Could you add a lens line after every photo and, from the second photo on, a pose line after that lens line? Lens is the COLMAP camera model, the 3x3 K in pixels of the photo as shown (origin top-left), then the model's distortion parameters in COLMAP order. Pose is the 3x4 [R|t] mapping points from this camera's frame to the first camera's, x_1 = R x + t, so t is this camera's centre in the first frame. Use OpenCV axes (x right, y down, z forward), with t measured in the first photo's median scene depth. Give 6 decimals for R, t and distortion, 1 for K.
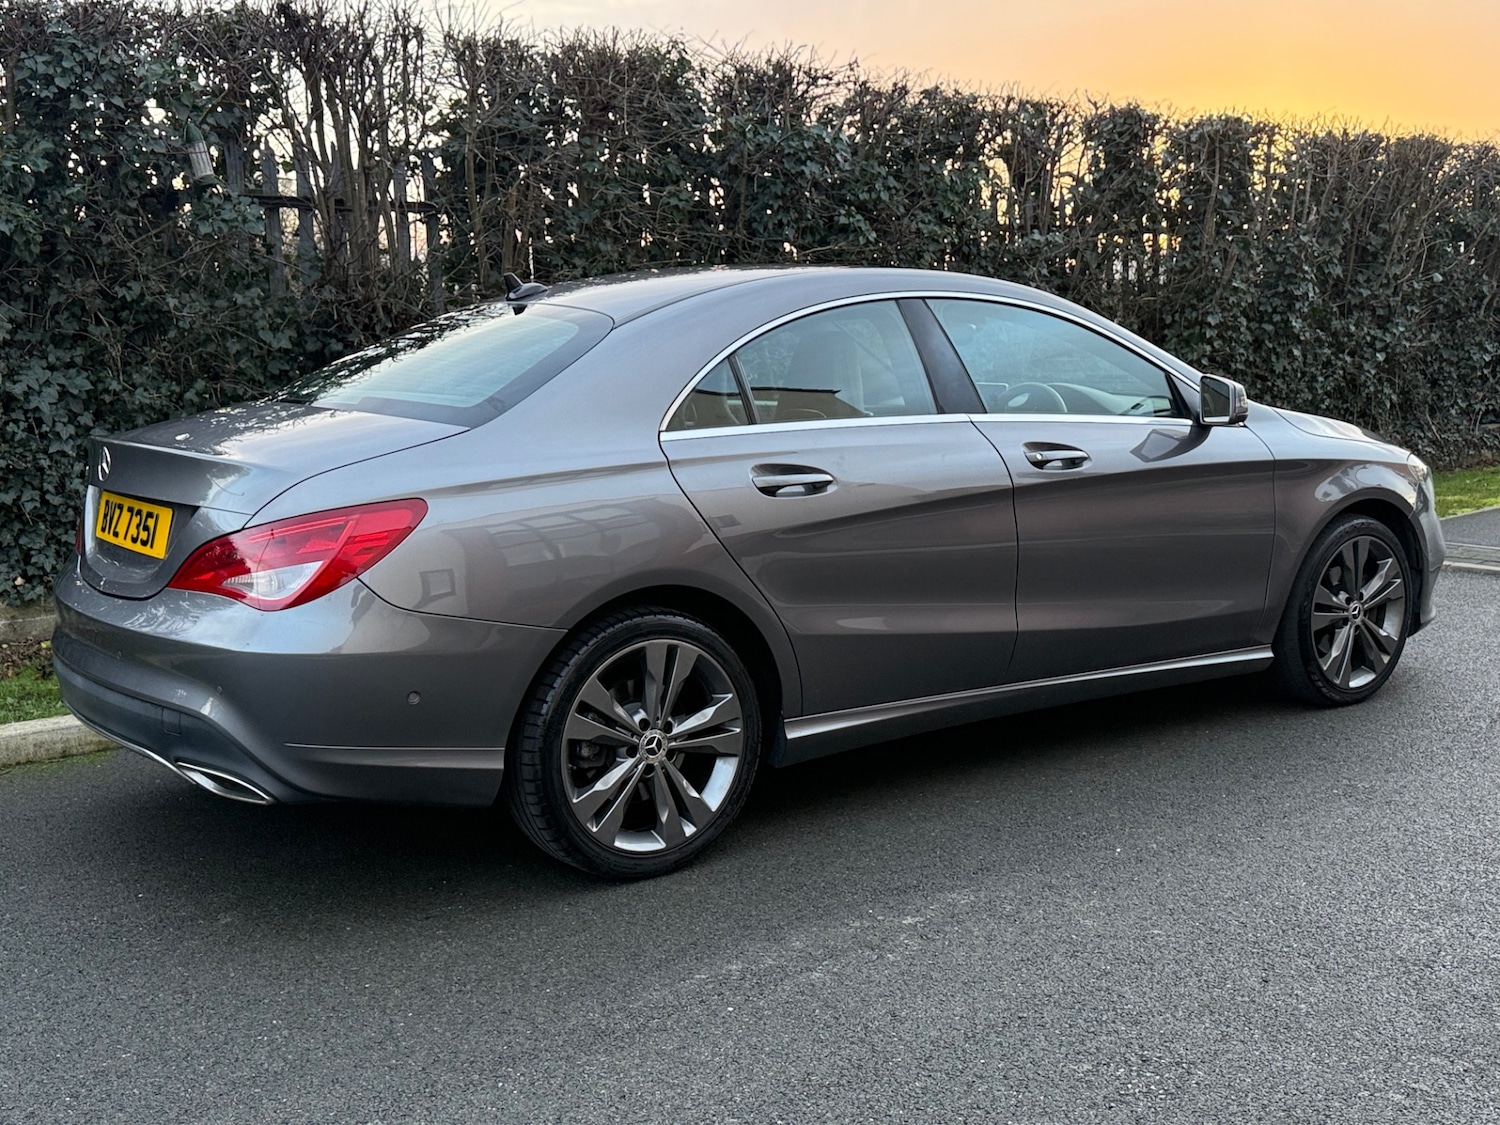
lens RADIAL K [[1613.4, 0, 750.0], [0, 1613.4, 562.5], [0, 0, 1]] dist [0.213787, -0.496435]
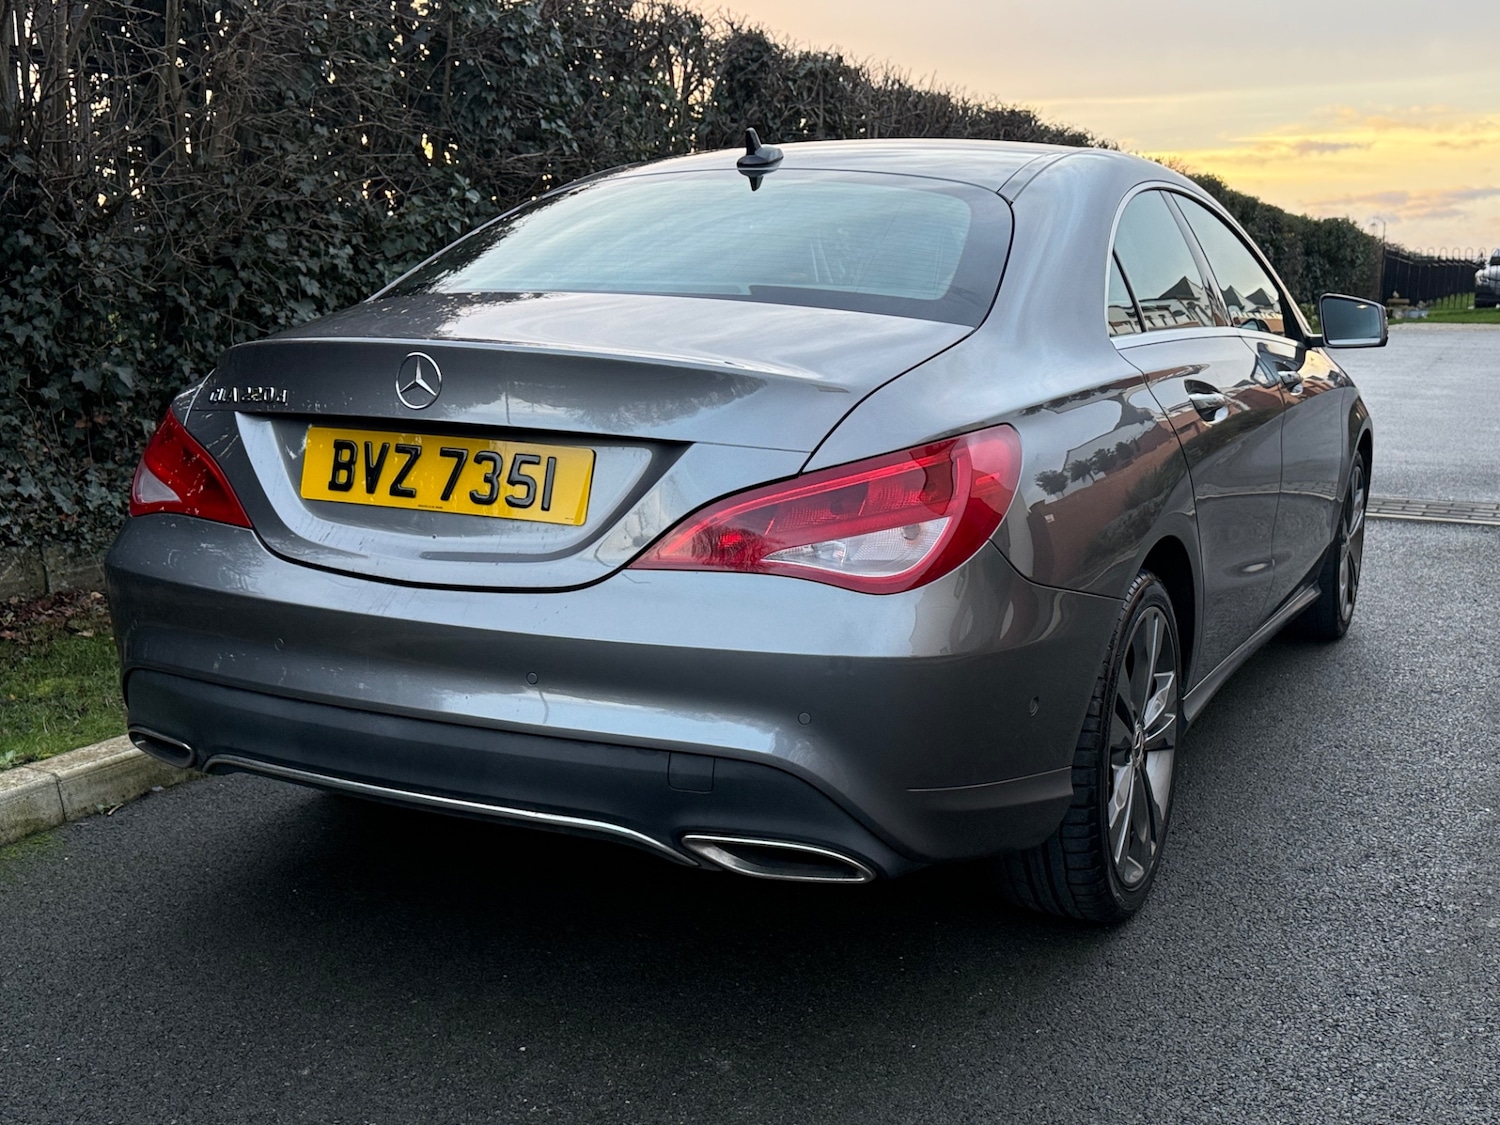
lens RADIAL K [[1611.6, 0, 757.2], [0, 1611.6, 560.3], [0, 0, 1]] dist [0.218931, -0.516328]
pose [[0.891994, -0.047455, 0.449550, -0.293230], [0.036202, 0.998779, 0.033601, -0.003875], [-0.450596, -0.013697, 0.892623, 0.200219]]
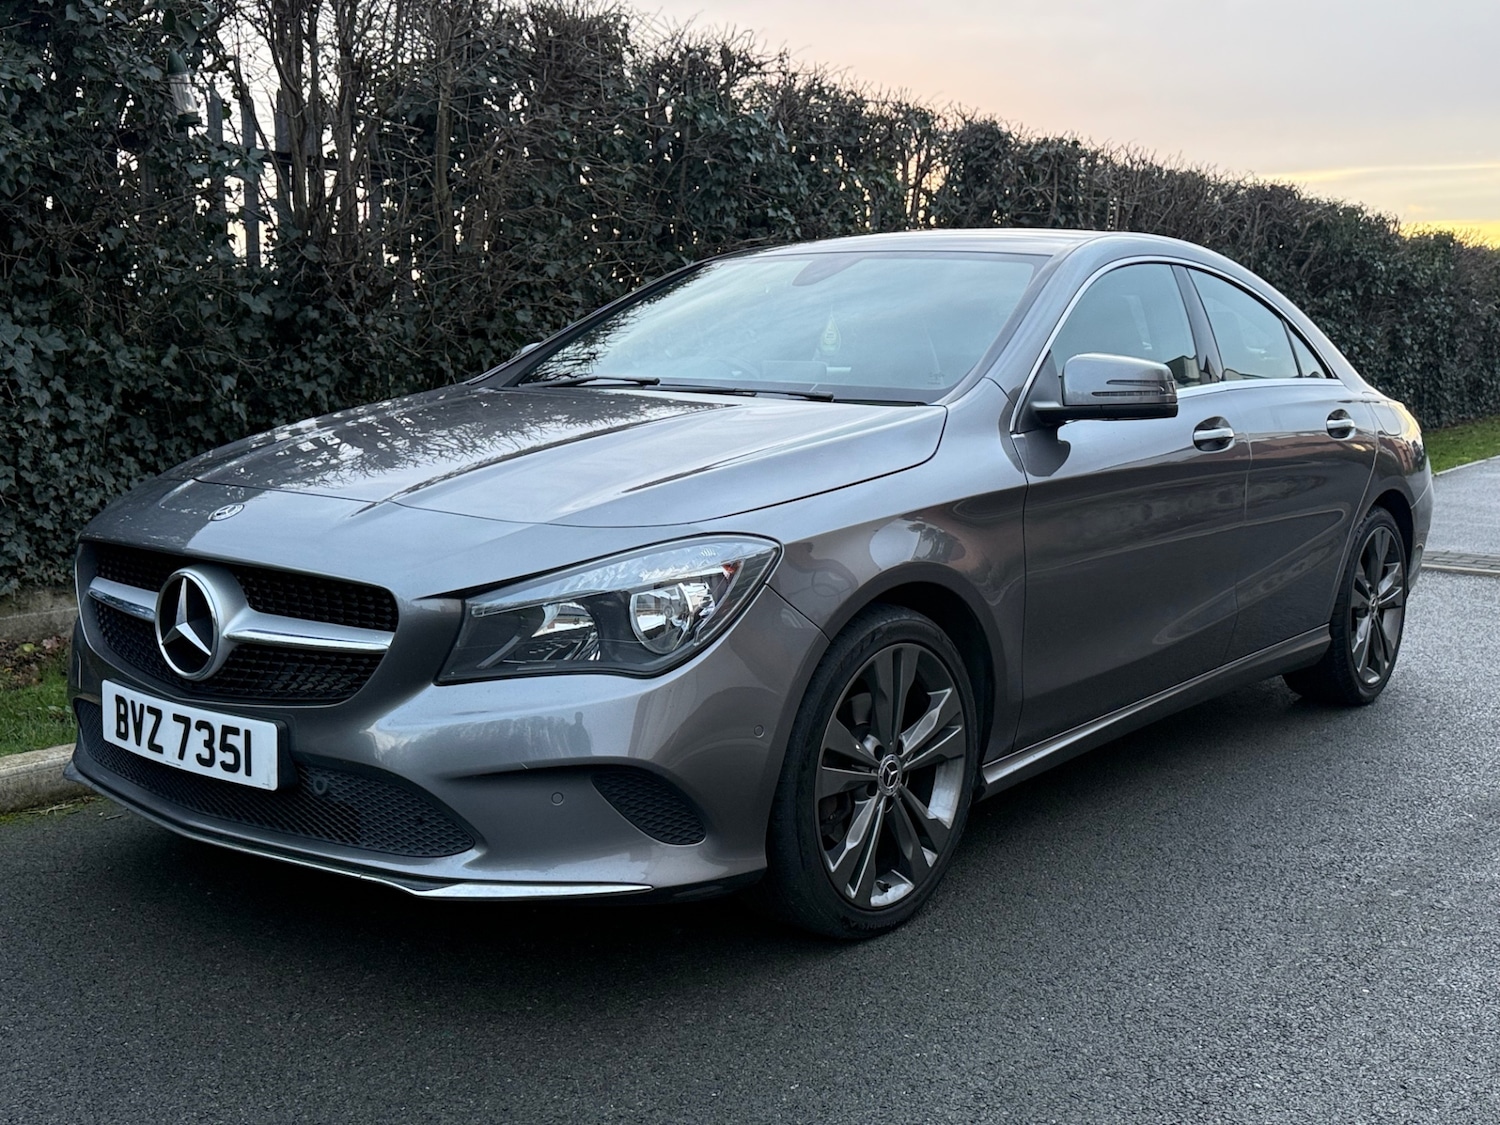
lens RADIAL K [[1590.0, 0, 755.7], [0, 1590.0, 559.2], [0, 0, 1]] dist [0.220375, -0.520253]
pose [[0.965419, -0.002794, 0.260690, -0.245575], [0.007249, 0.999844, -0.016129, 0.017671], [-0.260604, 0.017461, 0.965288, 0.084313]]
